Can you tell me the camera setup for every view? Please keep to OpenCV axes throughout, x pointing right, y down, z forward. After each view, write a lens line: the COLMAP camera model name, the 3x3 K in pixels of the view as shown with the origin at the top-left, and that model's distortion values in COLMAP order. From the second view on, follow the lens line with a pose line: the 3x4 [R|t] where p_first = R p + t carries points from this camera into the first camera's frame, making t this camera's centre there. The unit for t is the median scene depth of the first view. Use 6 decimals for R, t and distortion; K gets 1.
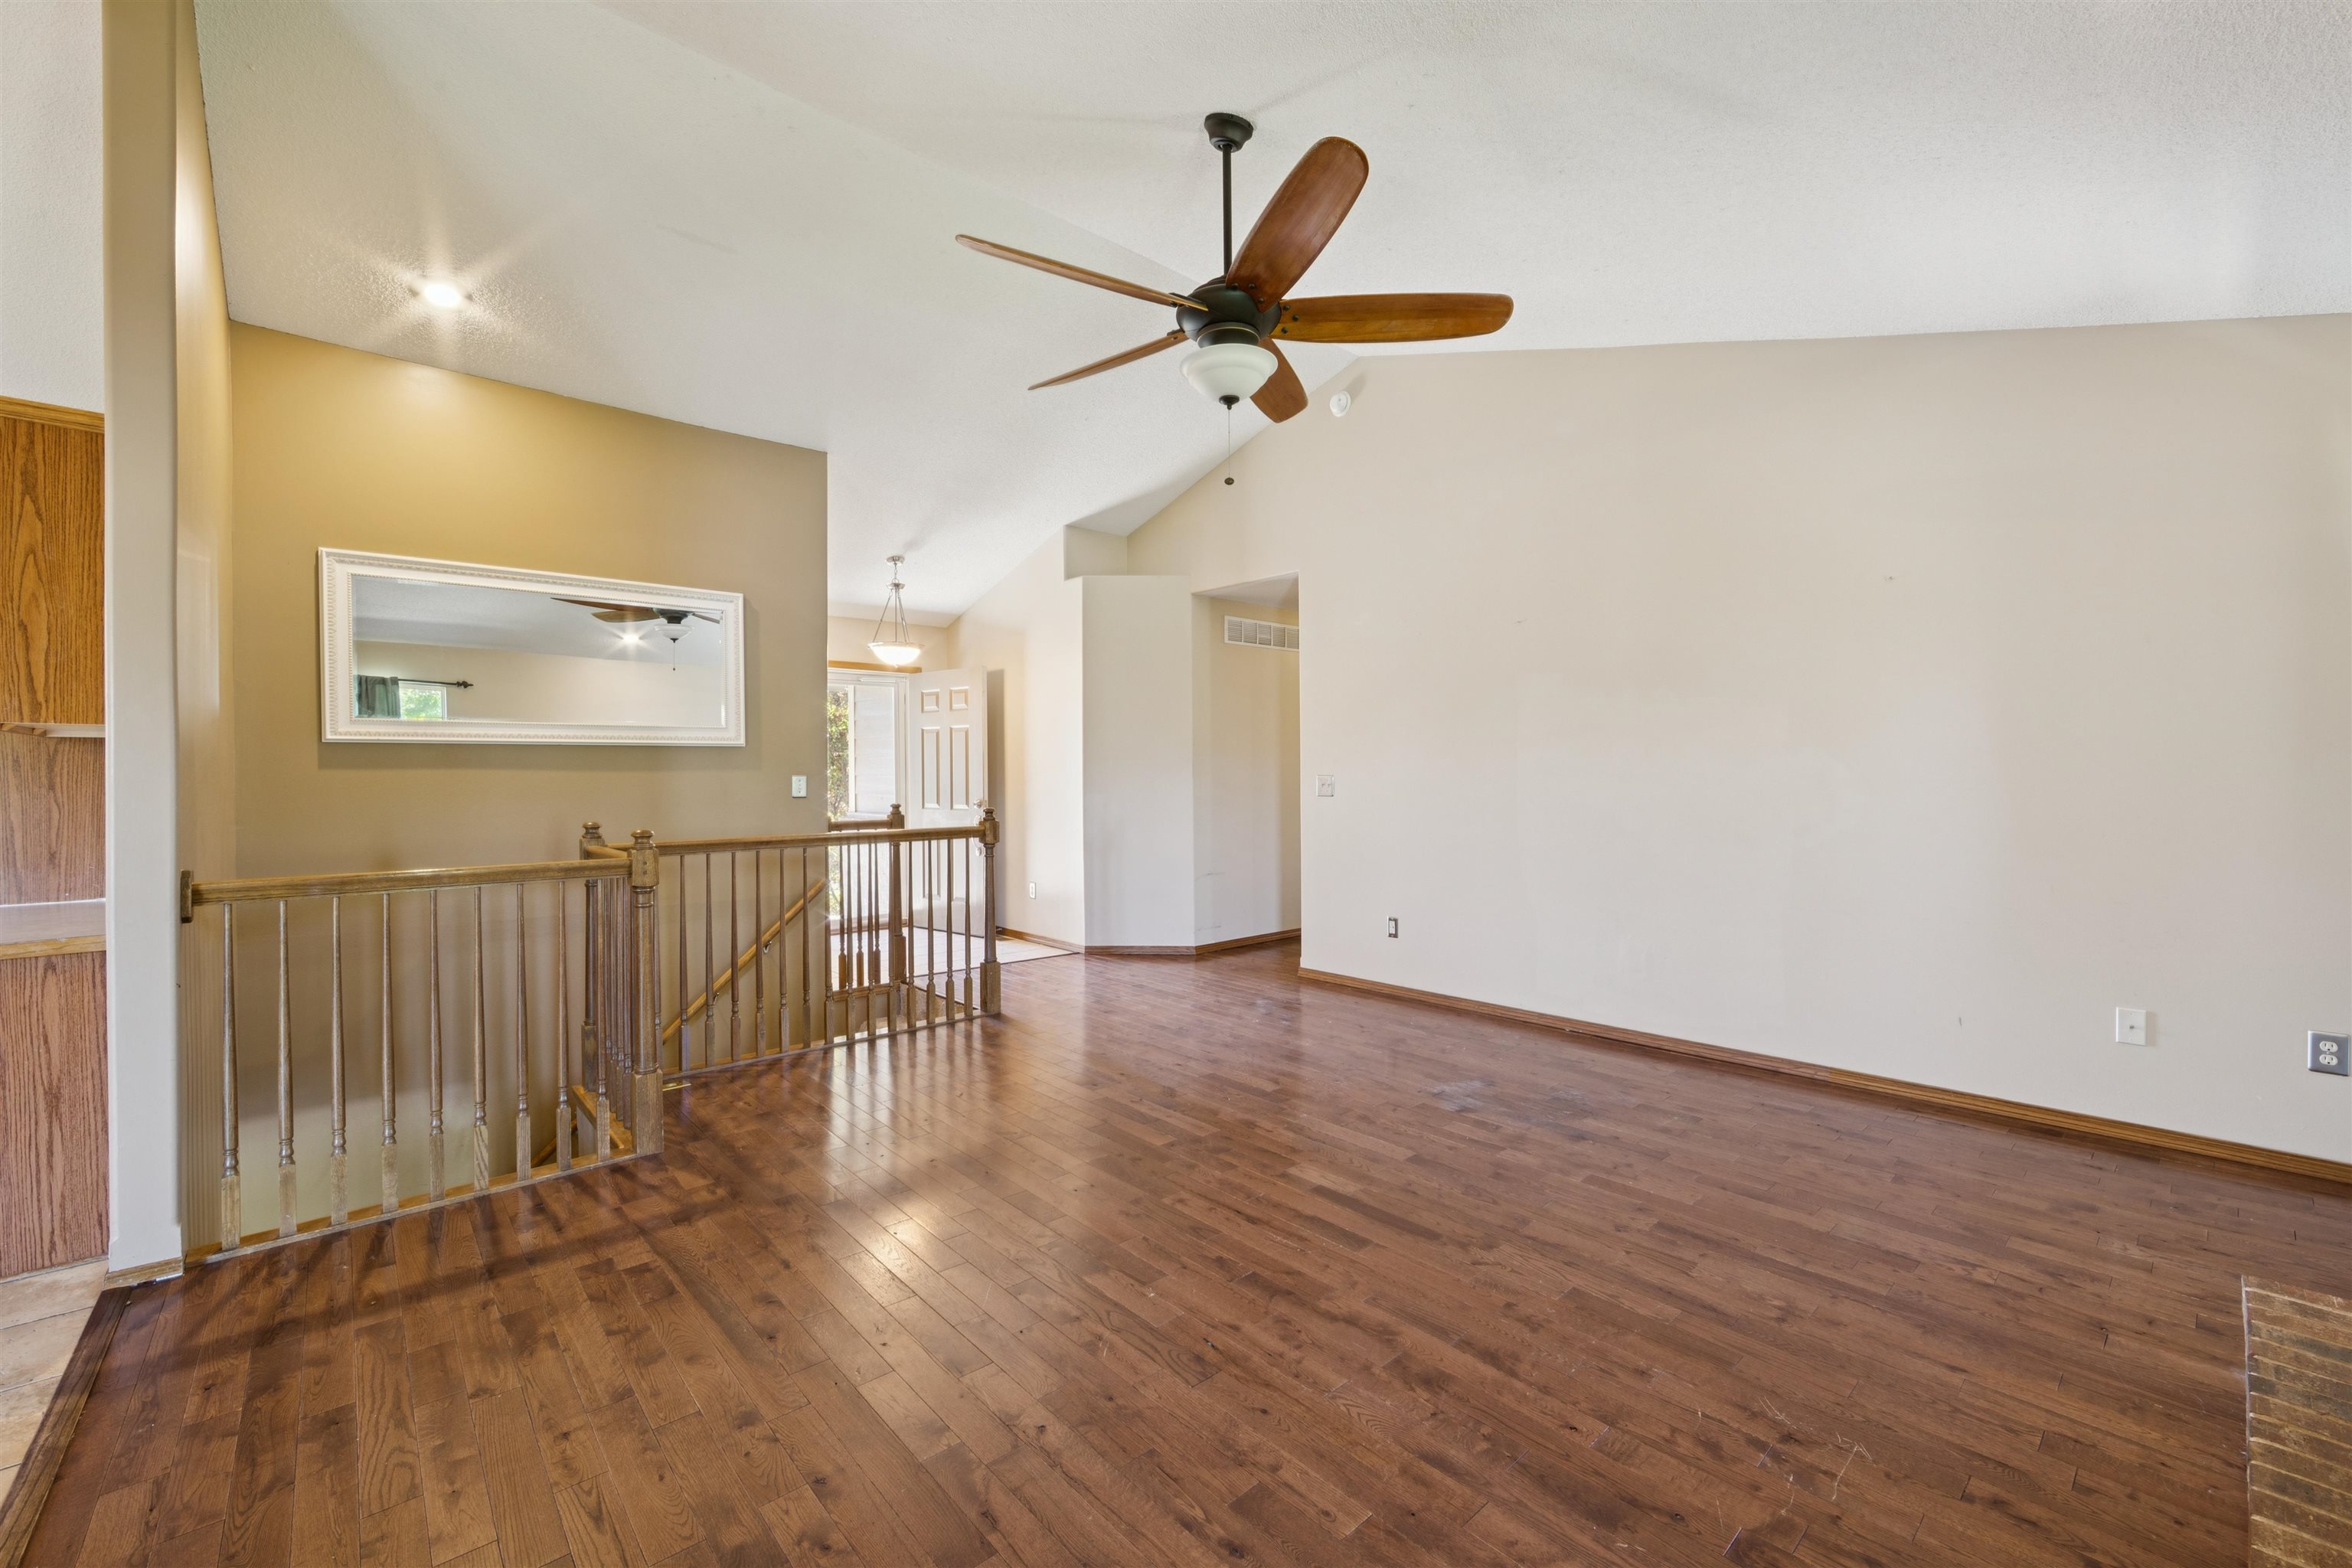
lens RADIAL K [[955.5, 0, 1174.4], [0, 955.5, 789.9], [0, 0, 1]] dist [-0.004028, -0.000687]
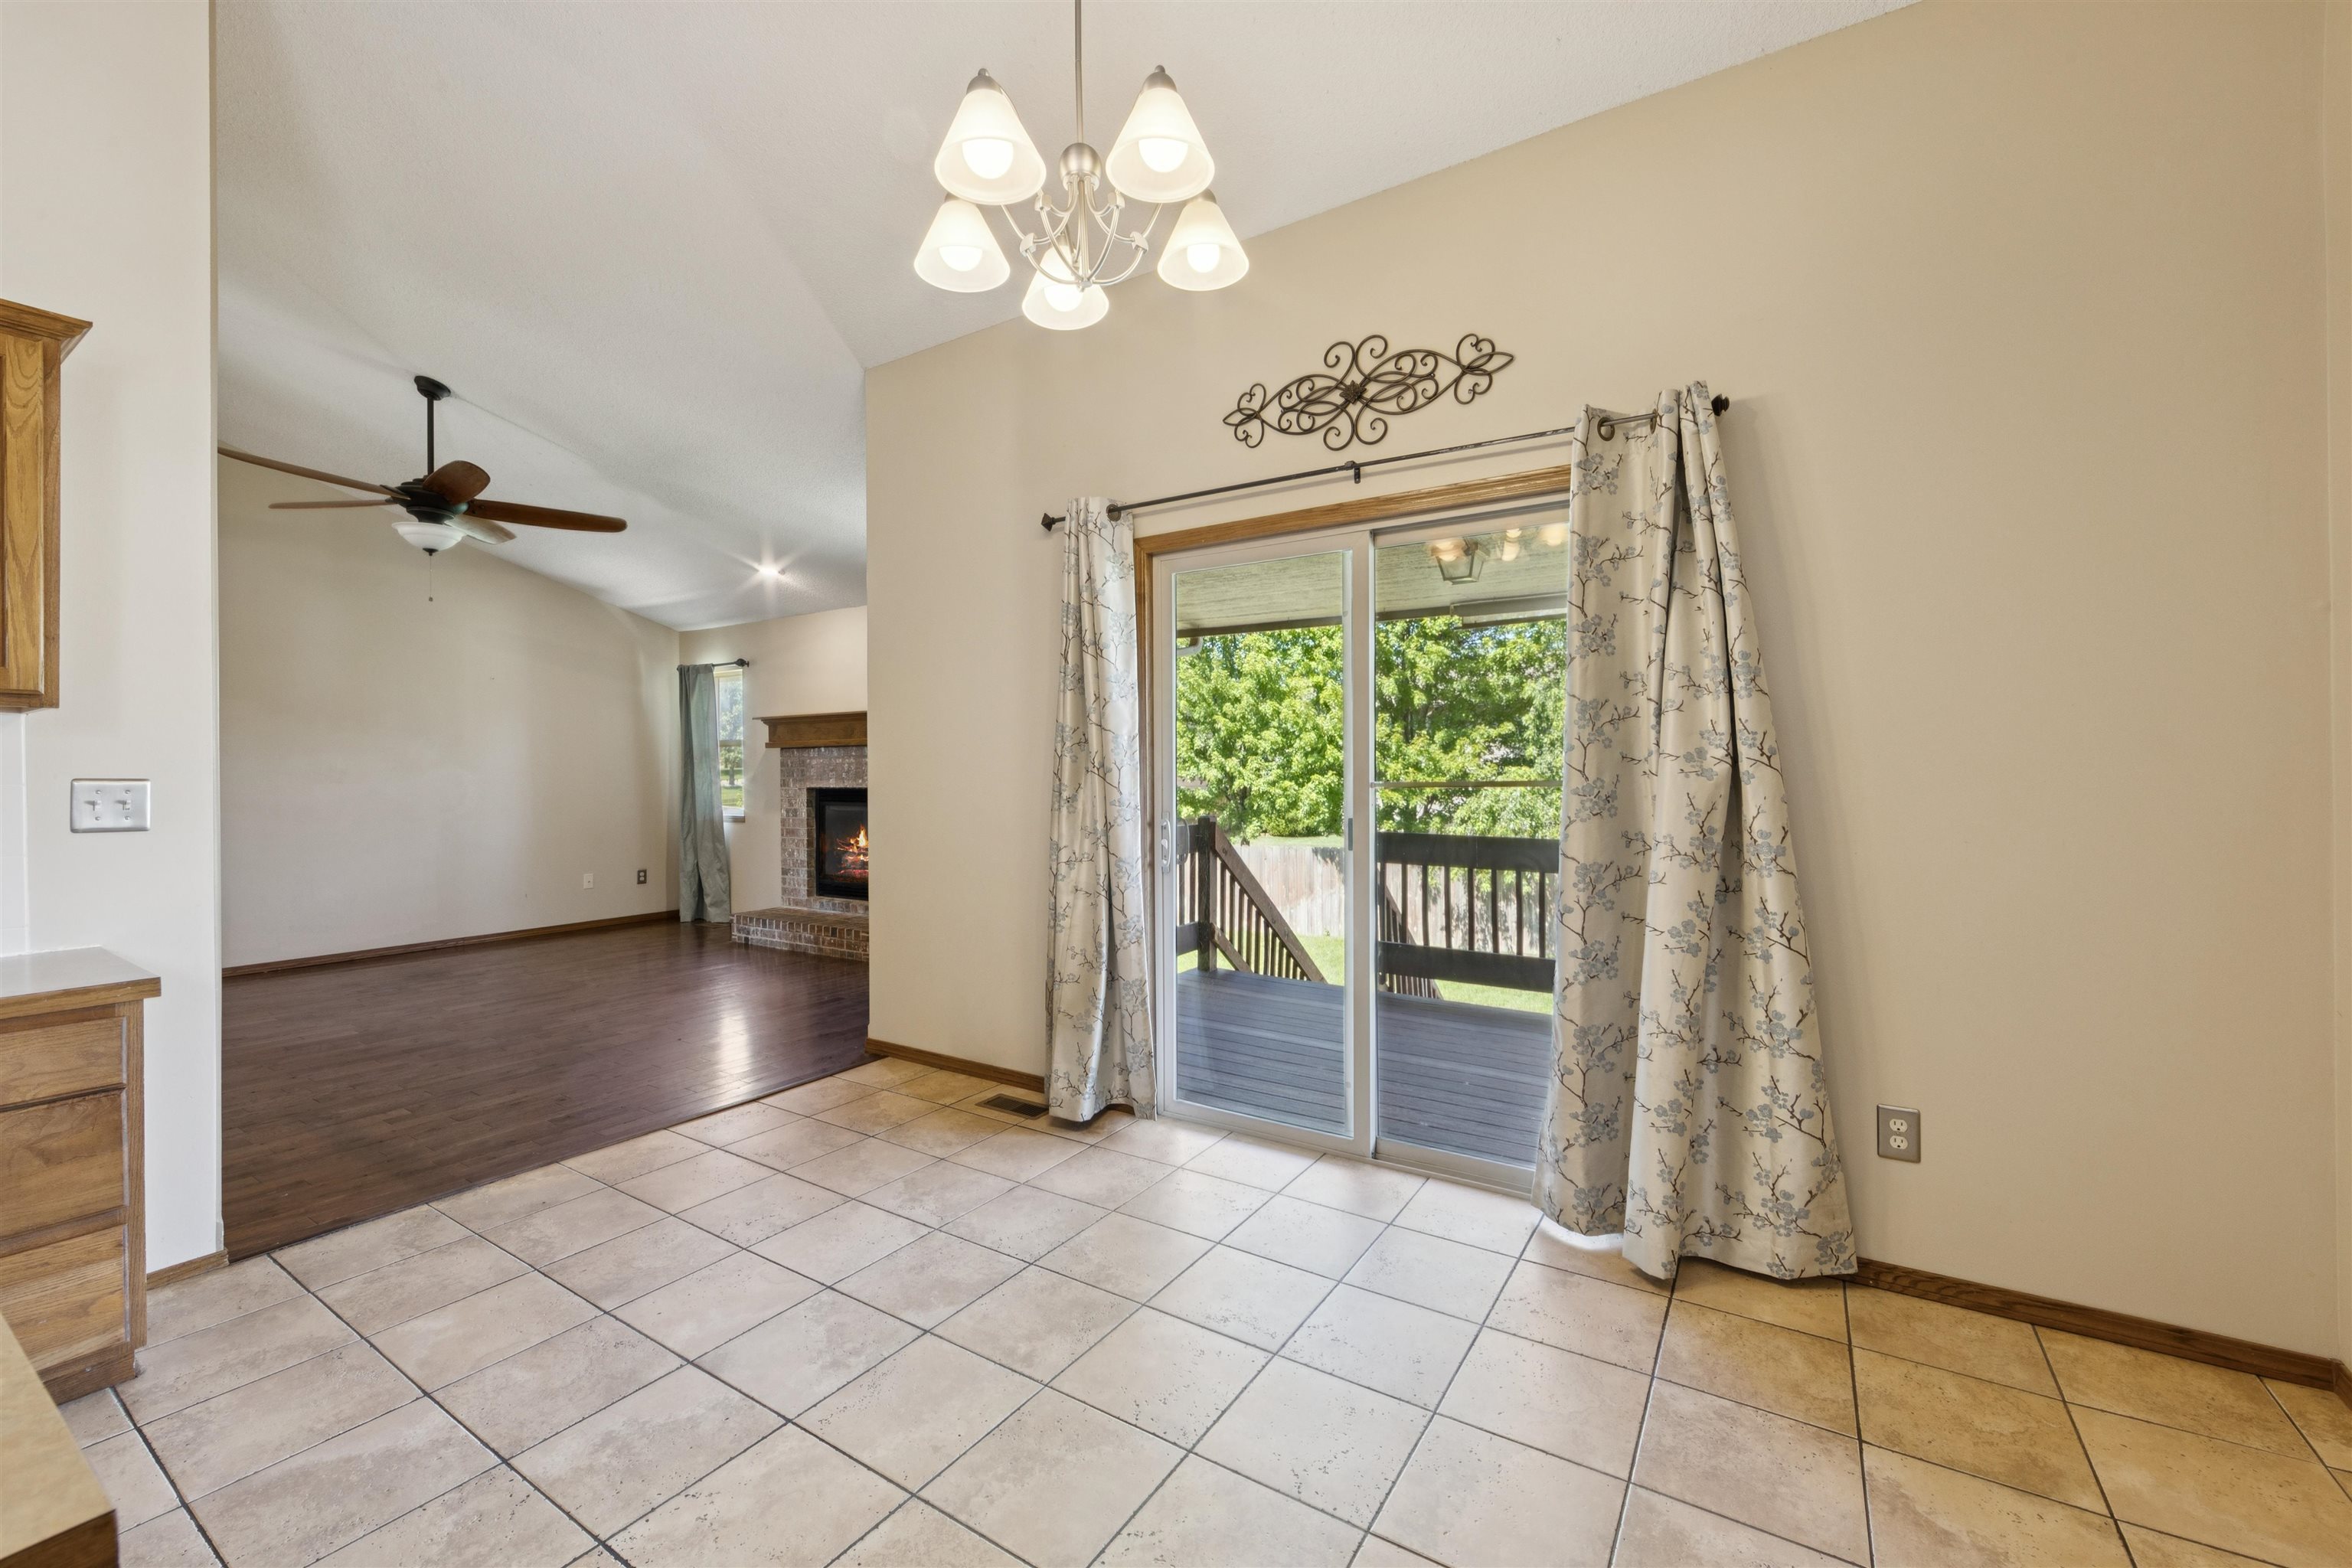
lens RADIAL K [[955.5, 0, 1164.1], [0, 955.5, 772.5], [0, 0, 1]] dist [-0.004028, -0.000687]
pose [[-0.251713, 0.006202, 0.967782, -1.455922], [0.022238, 0.999753, -0.000623, 0.005330], [-0.967546, 0.021365, -0.251789, 0.152129]]
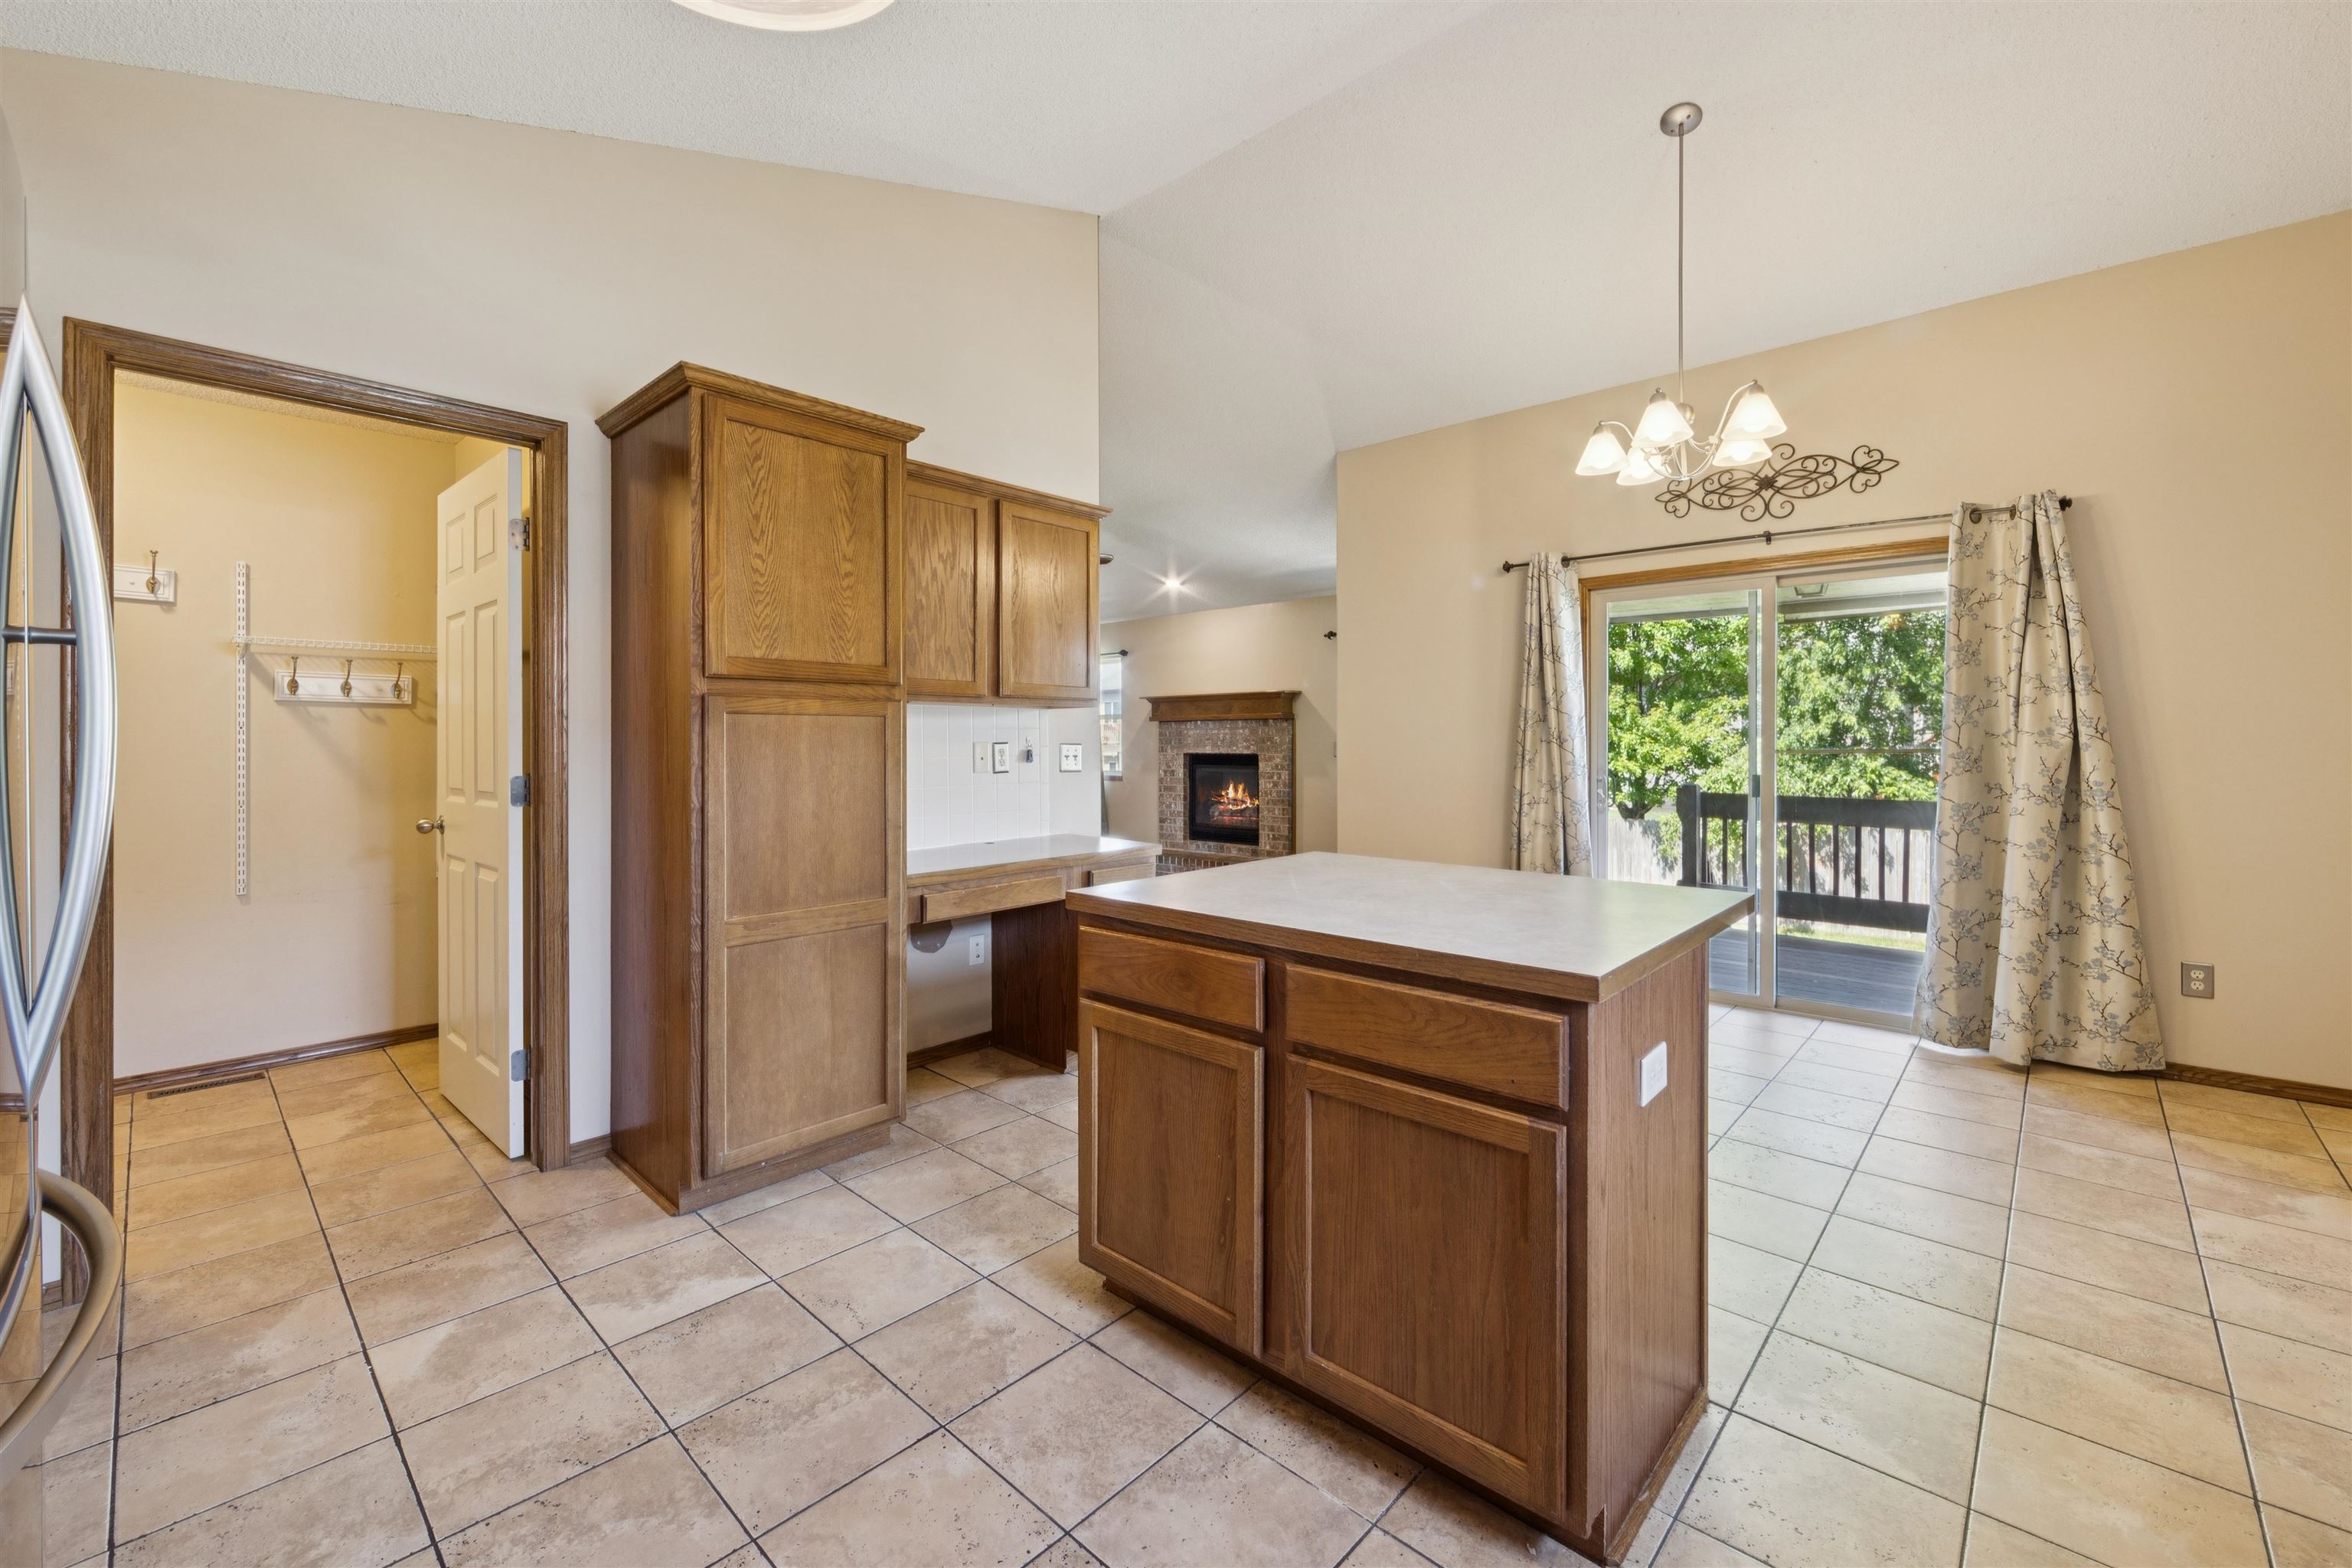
lens RADIAL K [[955.5, 0, 1161.8], [0, 955.5, 745.2], [0, 0, 1]] dist [-0.004028, -0.000687]
pose [[-0.077986, 0.001910, 0.996953, -1.820727], [0.017608, 0.999845, -0.000538, -0.000818], [-0.996799, 0.017512, -0.078007, 0.614457]]
